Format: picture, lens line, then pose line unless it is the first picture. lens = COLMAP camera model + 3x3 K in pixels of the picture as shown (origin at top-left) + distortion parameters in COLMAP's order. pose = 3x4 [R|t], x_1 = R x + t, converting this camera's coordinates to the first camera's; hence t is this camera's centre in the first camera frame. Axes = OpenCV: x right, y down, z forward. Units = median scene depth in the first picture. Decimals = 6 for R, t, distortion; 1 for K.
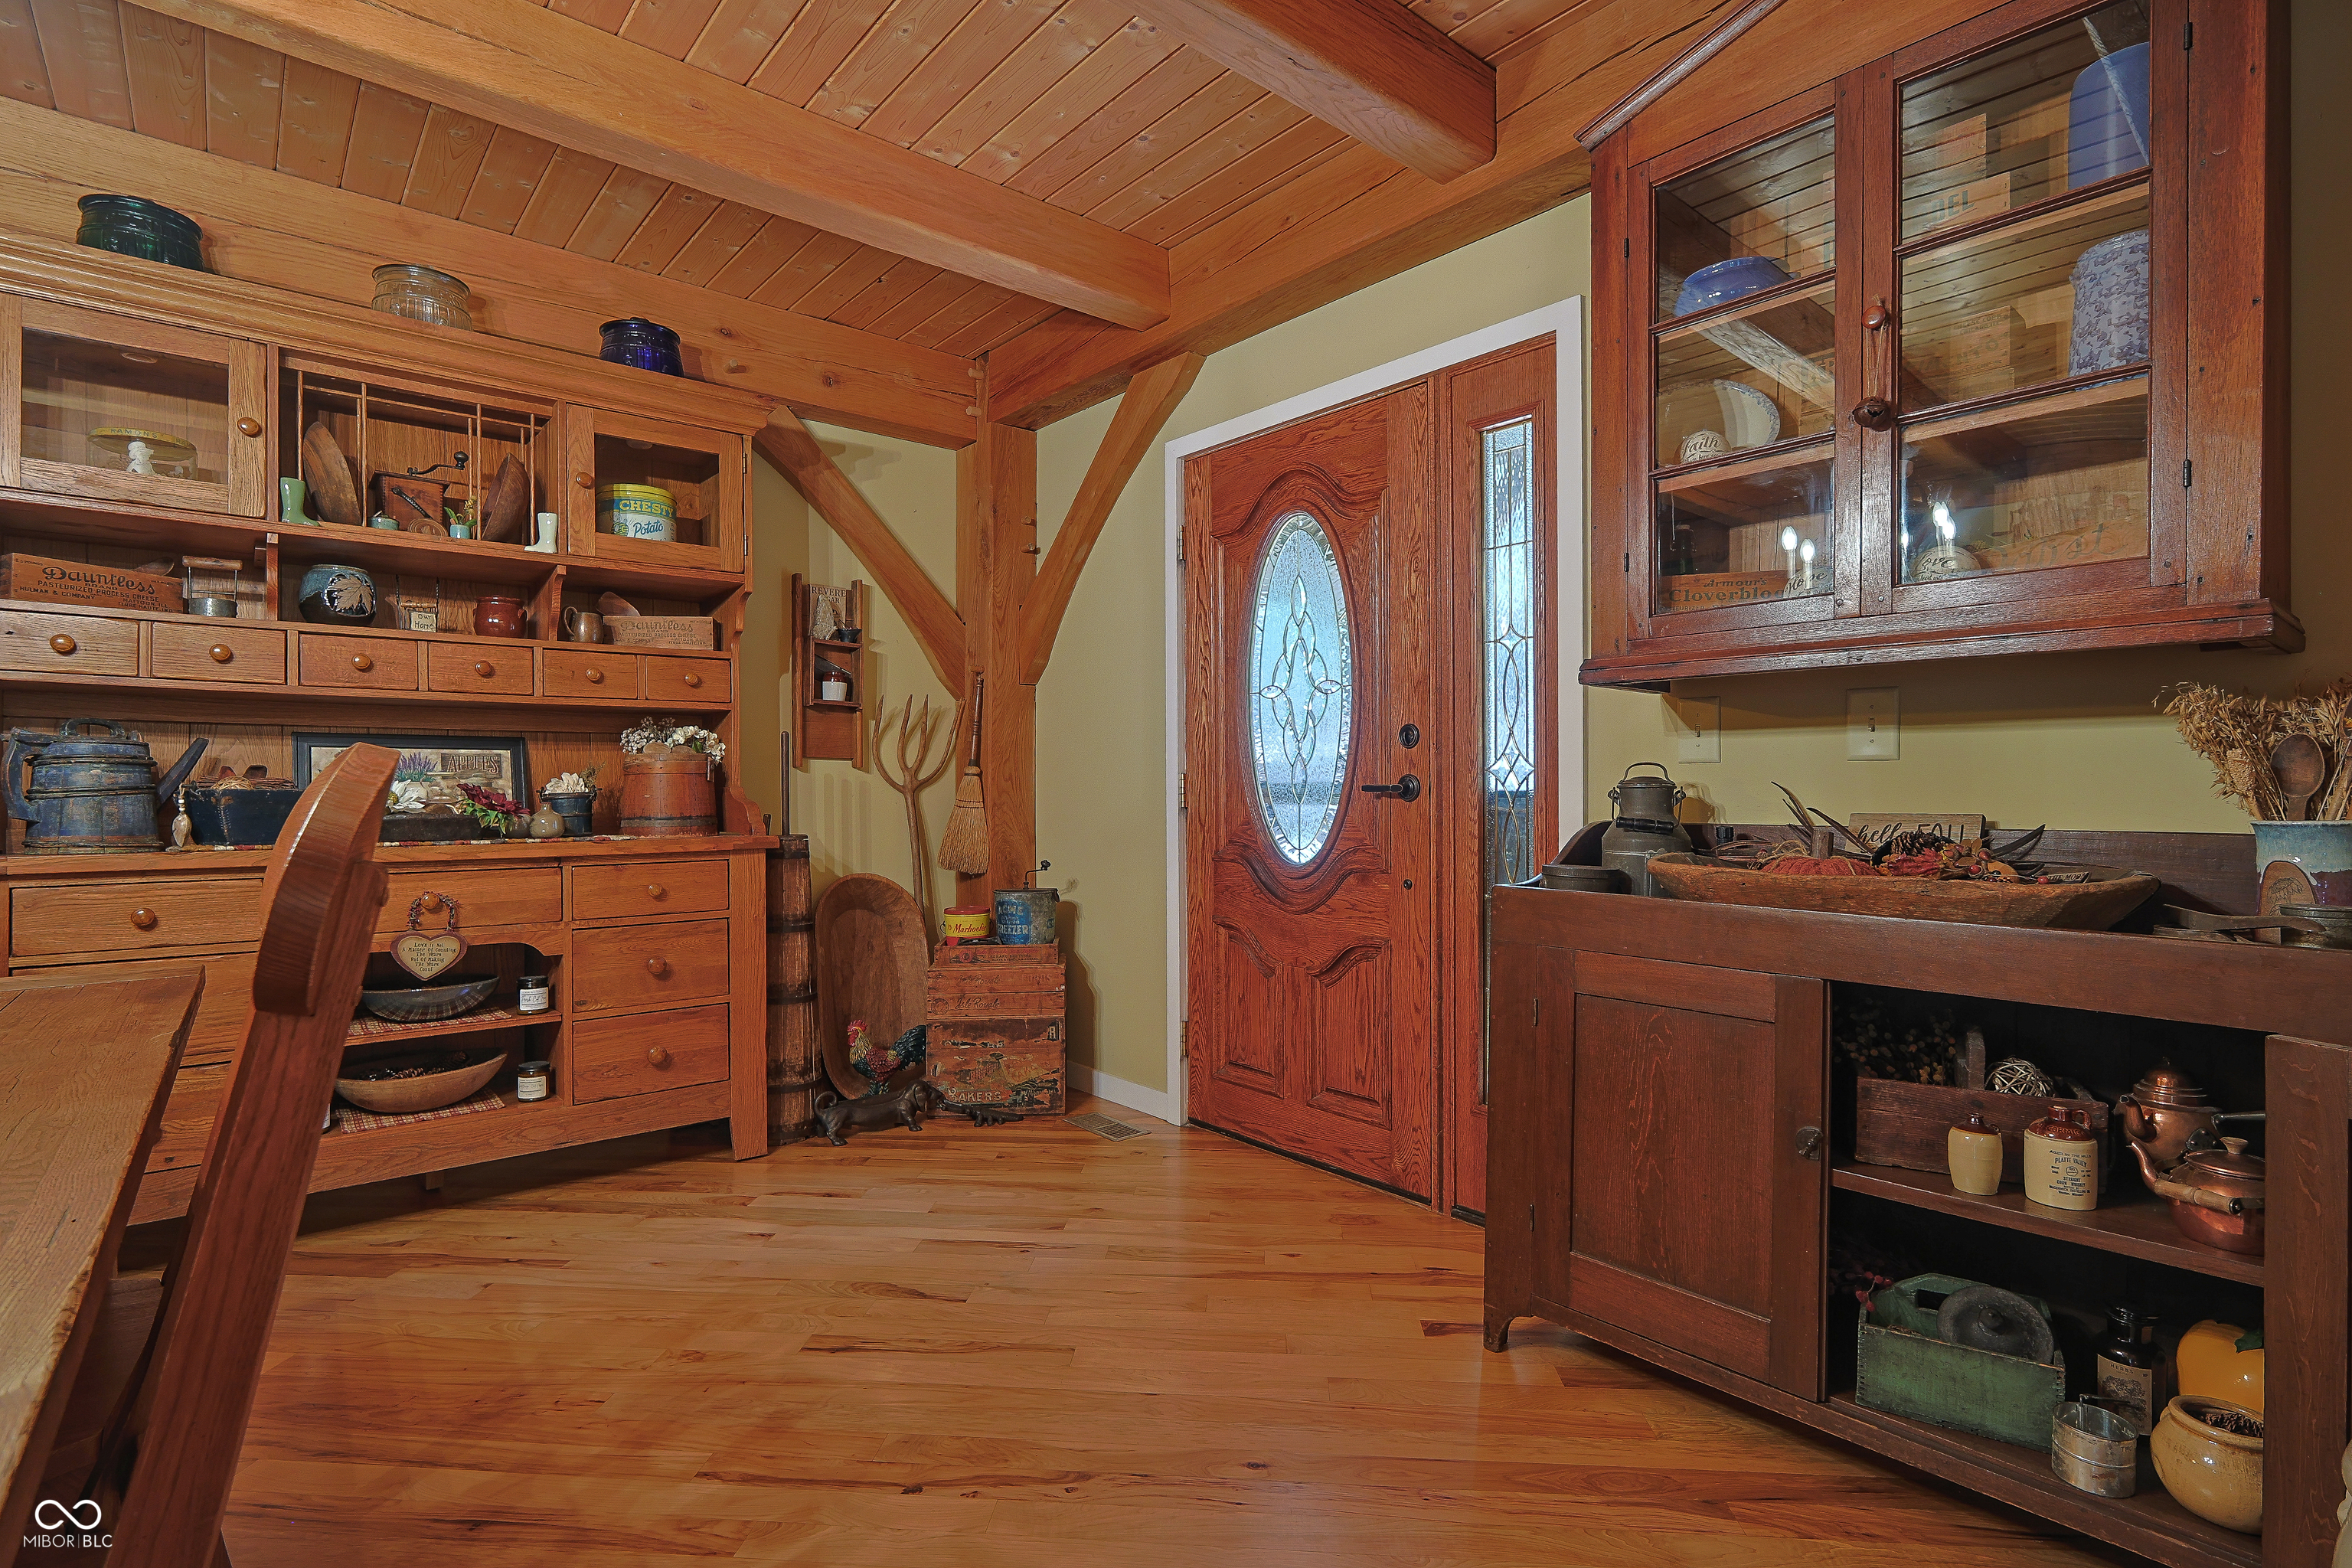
lens RADIAL K [[1124.9, 0, 1172.3], [0, 1124.9, 787.5], [0, 0, 1]] dist [-0.010133, 0.000676]
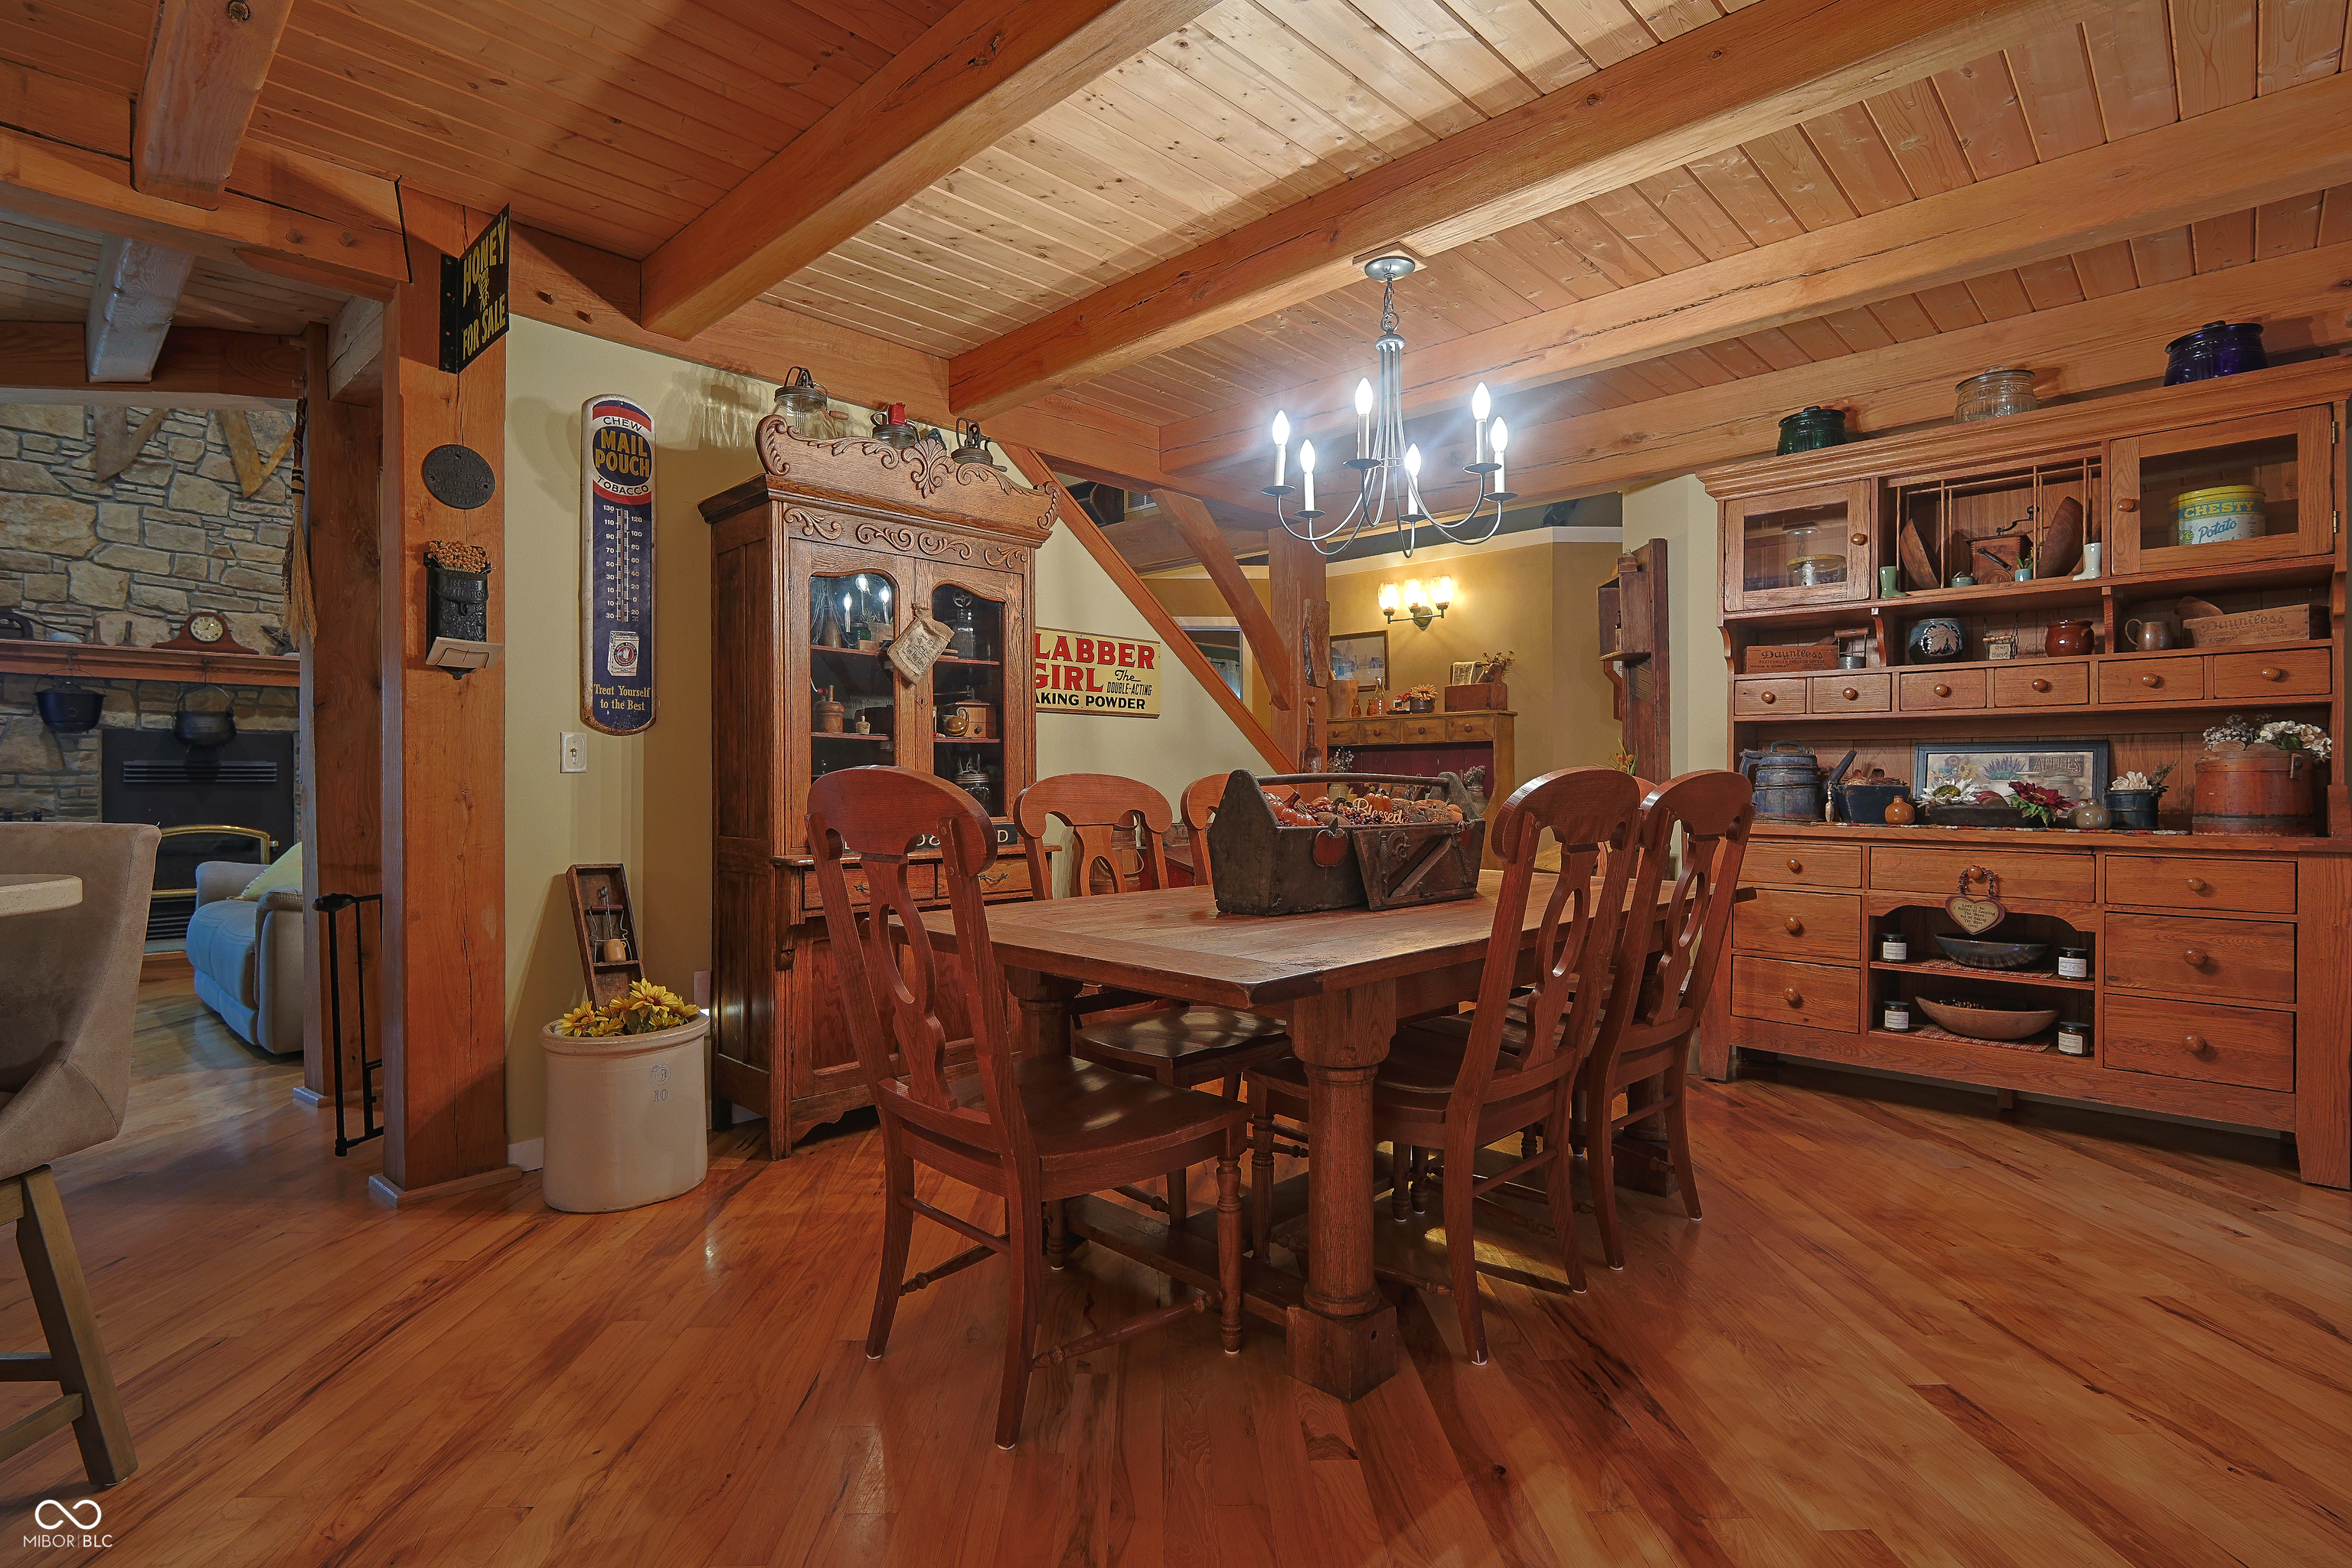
lens RADIAL K [[1124.9, 0, 1172.3], [0, 1124.9, 787.5], [0, 0, 1]] dist [-0.010133, 0.000676]
pose [[0.102698, 0.007297, -0.994686, 0.453456], [-0.001513, 0.999973, 0.007179, -0.003958], [0.994711, 0.000767, 0.102706, -0.042323]]
